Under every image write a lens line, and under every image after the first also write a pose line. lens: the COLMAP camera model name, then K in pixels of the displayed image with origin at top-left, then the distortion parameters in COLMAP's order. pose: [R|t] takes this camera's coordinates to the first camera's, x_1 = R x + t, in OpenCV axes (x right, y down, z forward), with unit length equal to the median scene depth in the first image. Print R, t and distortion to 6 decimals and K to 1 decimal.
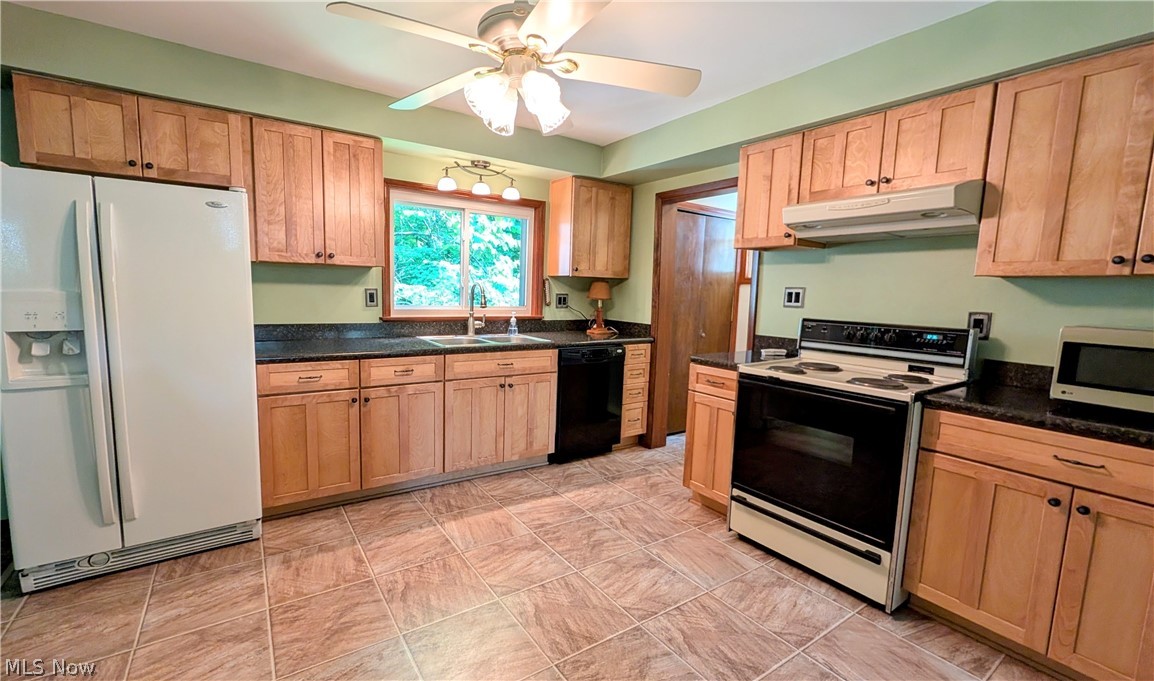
lens RADIAL K [[483.4, 0, 574.5], [0, 483.4, 342.2], [0, 0, 1]] dist [0.000057, 0.000087]
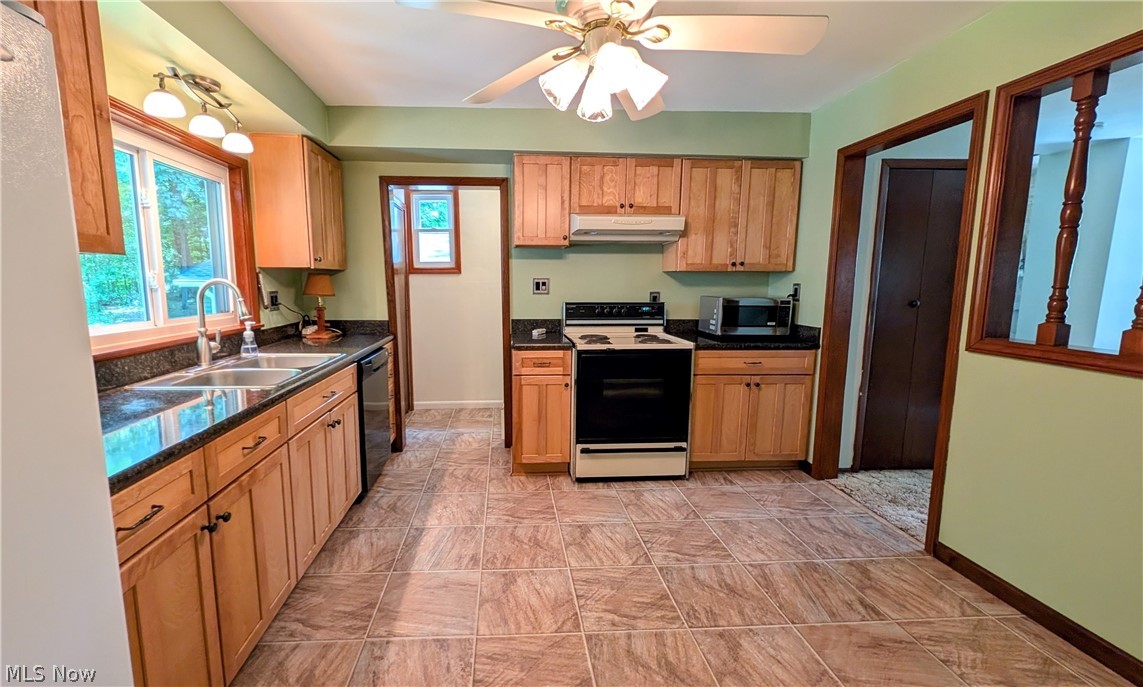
lens RADIAL K [[437.7, 0, 569.8], [0, 437.7, 339.6], [0, 0, 1]] dist [-0.002954, 0.000053]
pose [[0.518999, -0.137375, 0.843664, -0.540095], [0.104337, 0.989802, 0.096986, -0.065803], [-0.848383, 0.037690, 0.528039, 0.389853]]
